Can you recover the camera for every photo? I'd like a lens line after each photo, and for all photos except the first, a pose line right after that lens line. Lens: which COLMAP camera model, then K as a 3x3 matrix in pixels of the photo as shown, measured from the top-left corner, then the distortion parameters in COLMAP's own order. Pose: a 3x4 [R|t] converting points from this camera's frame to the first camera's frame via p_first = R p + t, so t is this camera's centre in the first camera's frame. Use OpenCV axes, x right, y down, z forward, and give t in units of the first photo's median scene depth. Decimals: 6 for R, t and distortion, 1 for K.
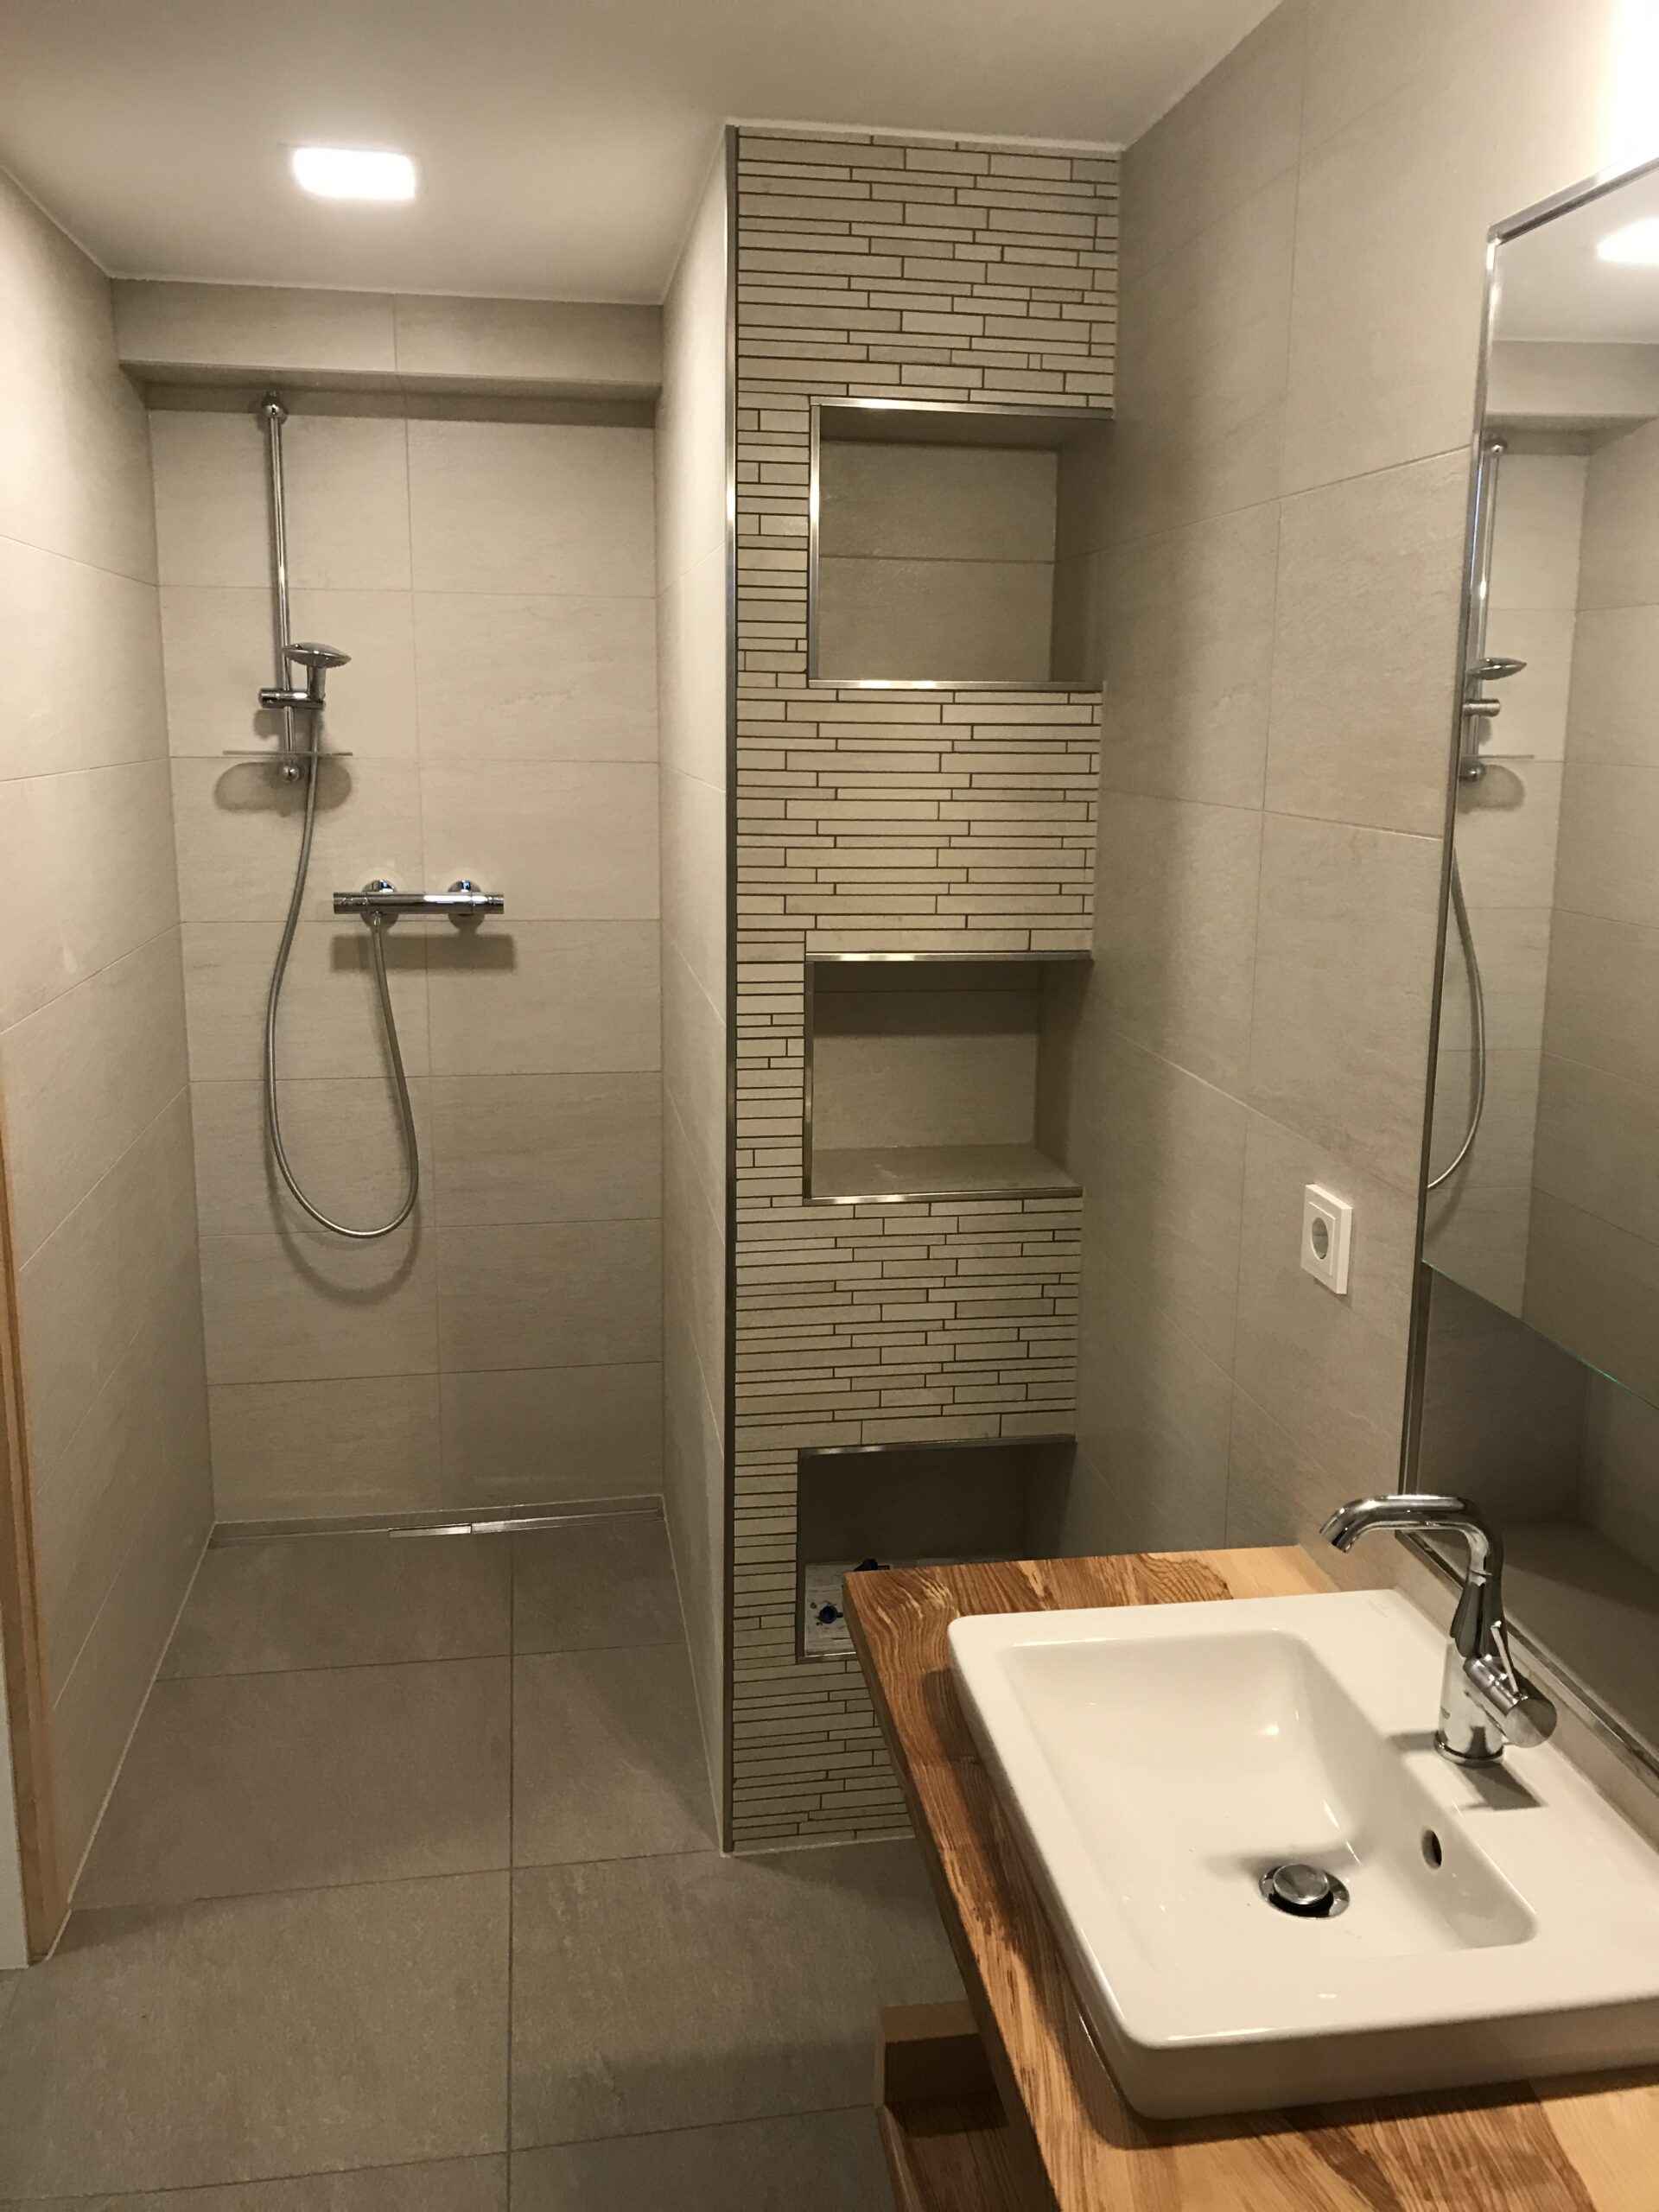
lens RADIAL K [[1864.5, 0, 827.0], [0, 1864.5, 1042.6], [0, 0, 1]] dist [0.035918, -0.017727]
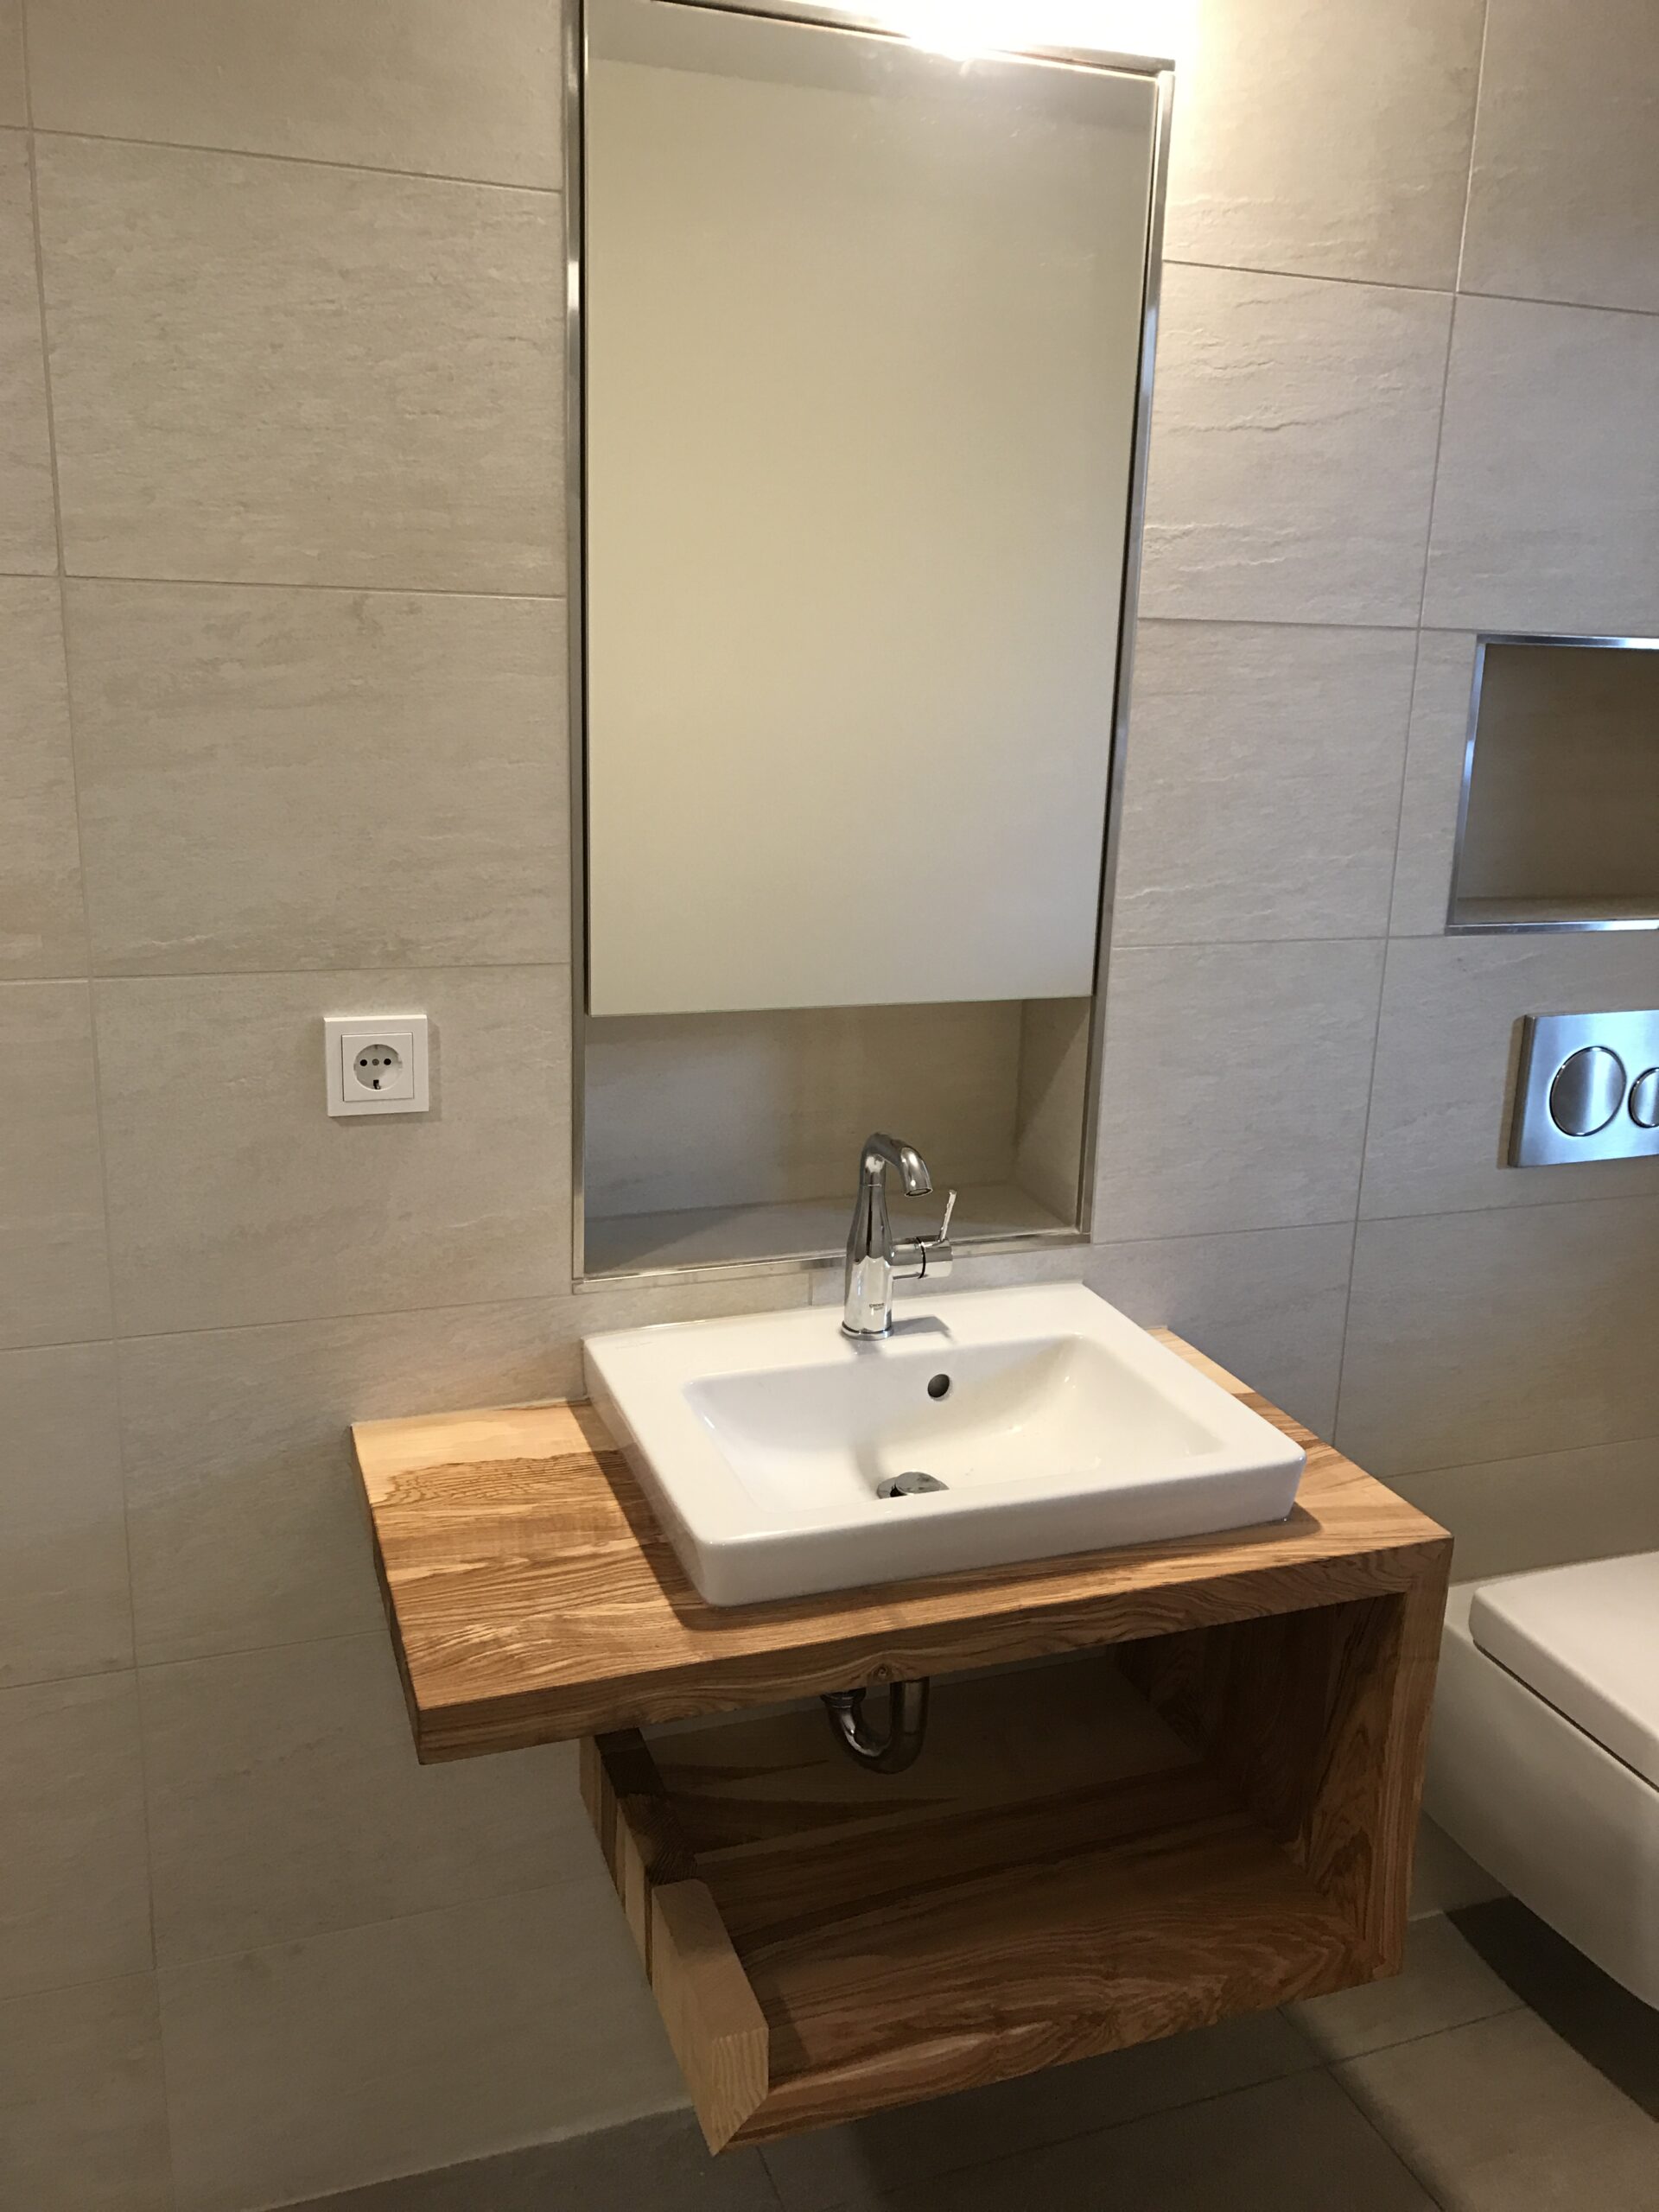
lens RADIAL K [[1864.5, 0, 827.0], [0, 1864.5, 1042.6], [0, 0, 1]] dist [0.035918, -0.017727]
pose [[-0.204358, -0.230778, 0.951304, -0.643288], [0.136513, 0.955598, 0.261145, -0.111498], [-0.969331, 0.183233, -0.163780, 0.965954]]
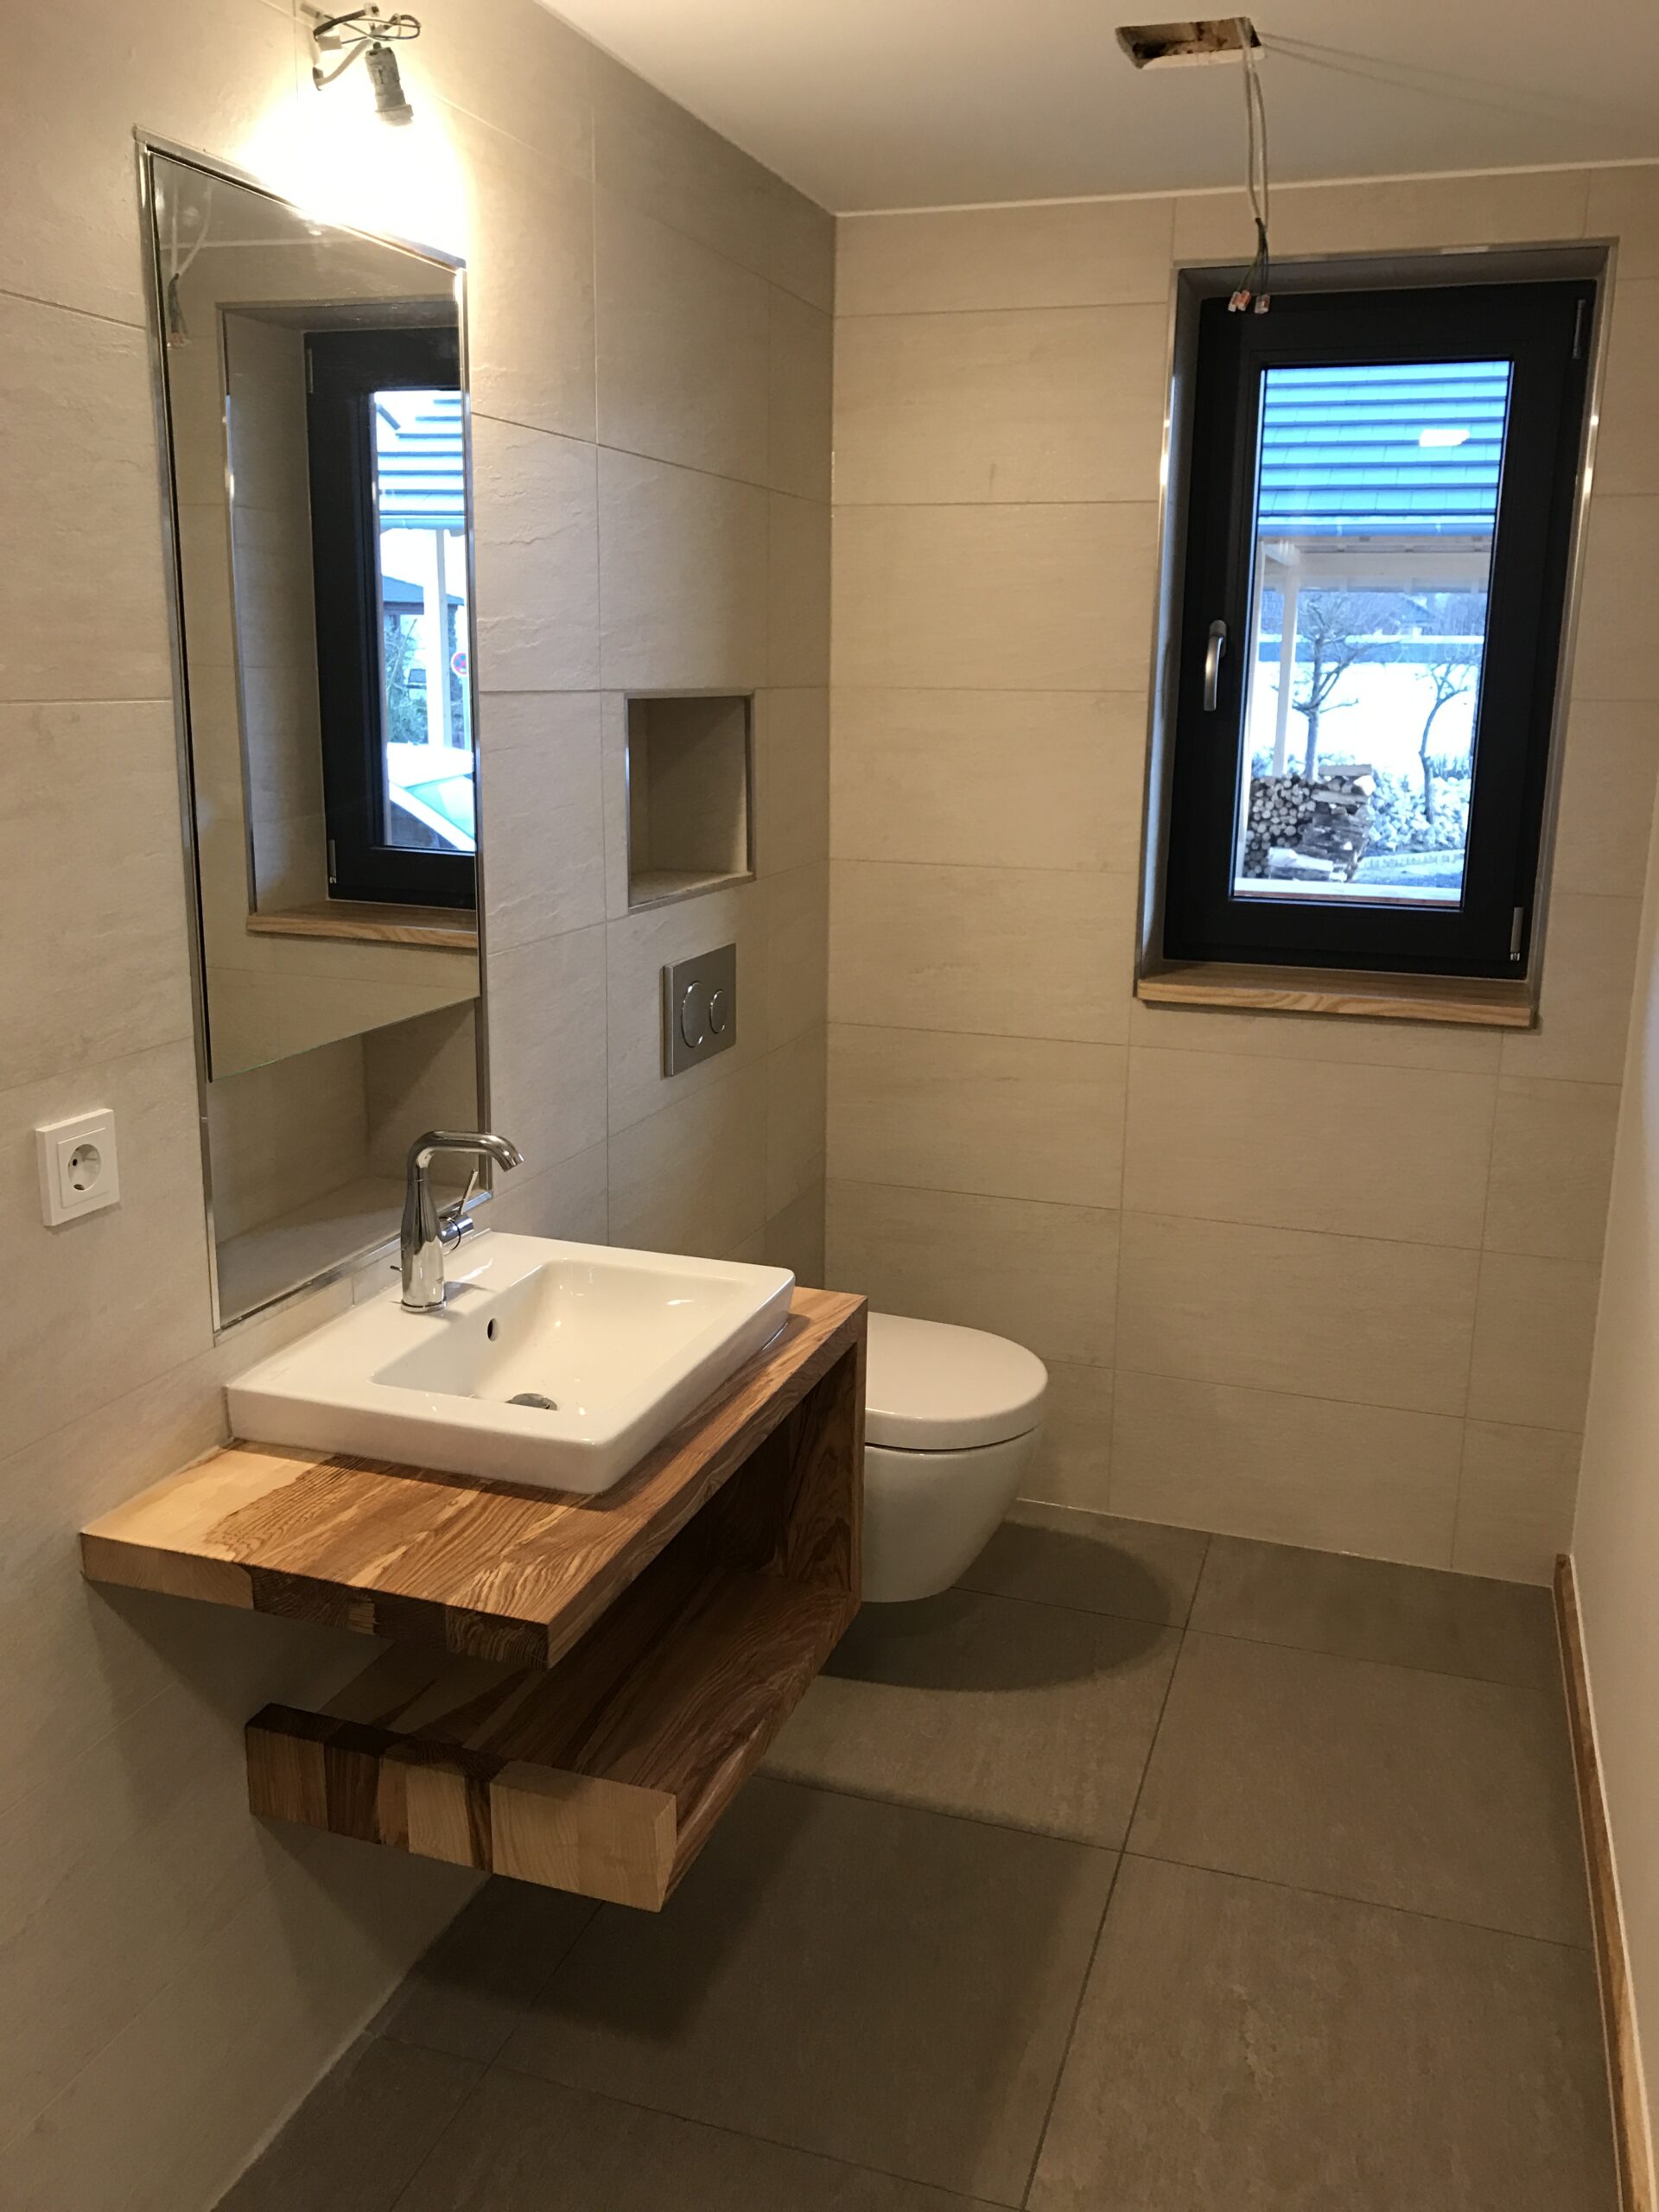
lens RADIAL K [[1864.5, 0, 827.0], [0, 1864.5, 1042.6], [0, 0, 1]] dist [0.035918, -0.017727]
pose [[-0.886592, -0.107931, 0.449784, -0.467099], [0.065453, 0.933337, 0.352984, -0.253751], [-0.457898, 0.342392, -0.820425, 1.608974]]
